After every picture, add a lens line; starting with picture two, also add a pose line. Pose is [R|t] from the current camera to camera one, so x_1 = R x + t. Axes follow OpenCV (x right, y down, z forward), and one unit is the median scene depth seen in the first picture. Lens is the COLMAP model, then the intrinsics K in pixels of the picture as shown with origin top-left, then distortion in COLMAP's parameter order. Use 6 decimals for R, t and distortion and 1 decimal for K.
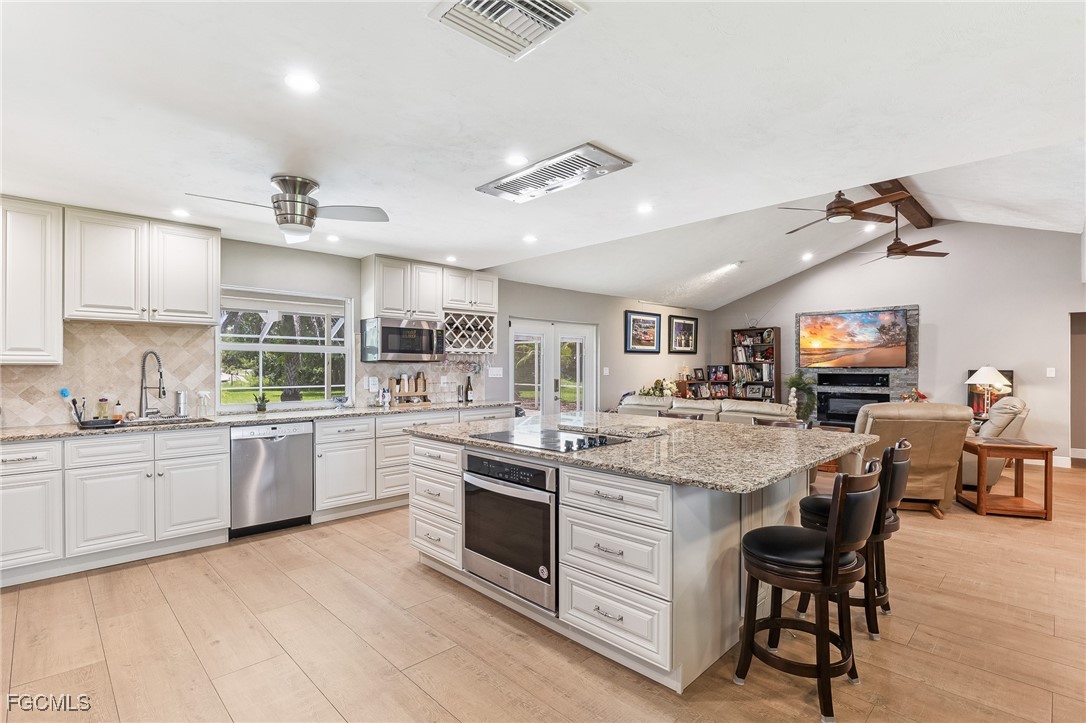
lens RADIAL K [[518.5, 0, 548.2], [0, 518.5, 365.2], [0, 0, 1]] dist [0.000386, 0.000499]
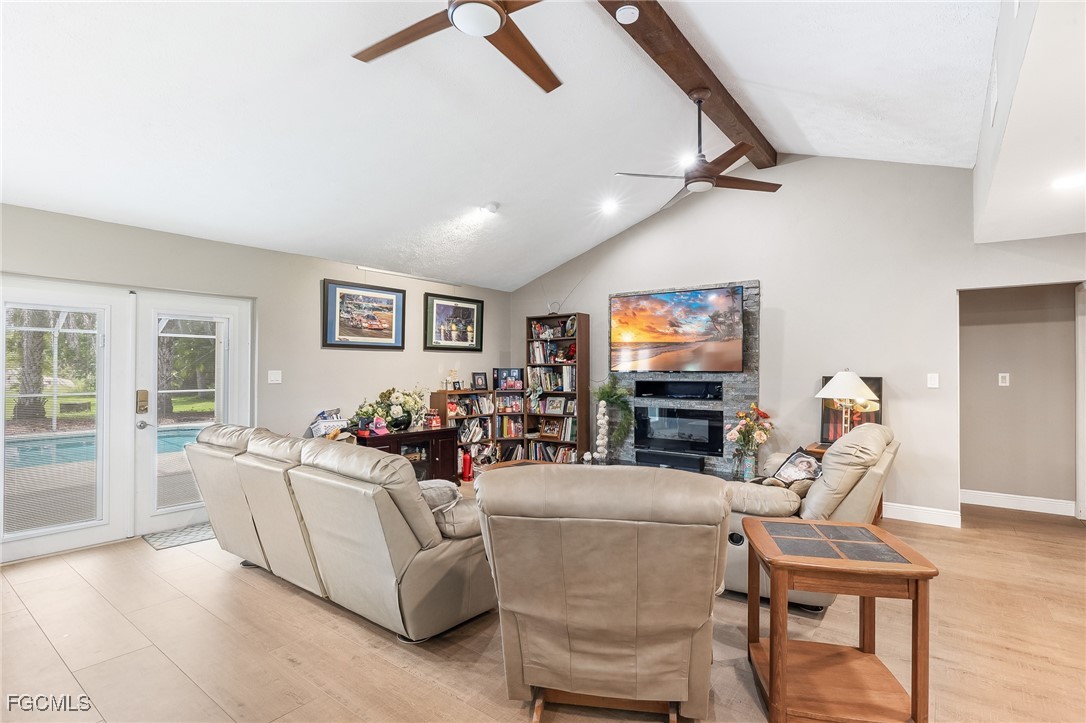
lens RADIAL K [[518.5, 0, 548.2], [0, 518.5, 365.2], [0, 0, 1]] dist [0.000386, 0.000499]
pose [[0.992257, 0.005410, 0.124084, 0.321332], [-0.004672, 0.999970, -0.006238, 0.000536], [-0.124114, 0.005610, 0.992252, 0.325605]]
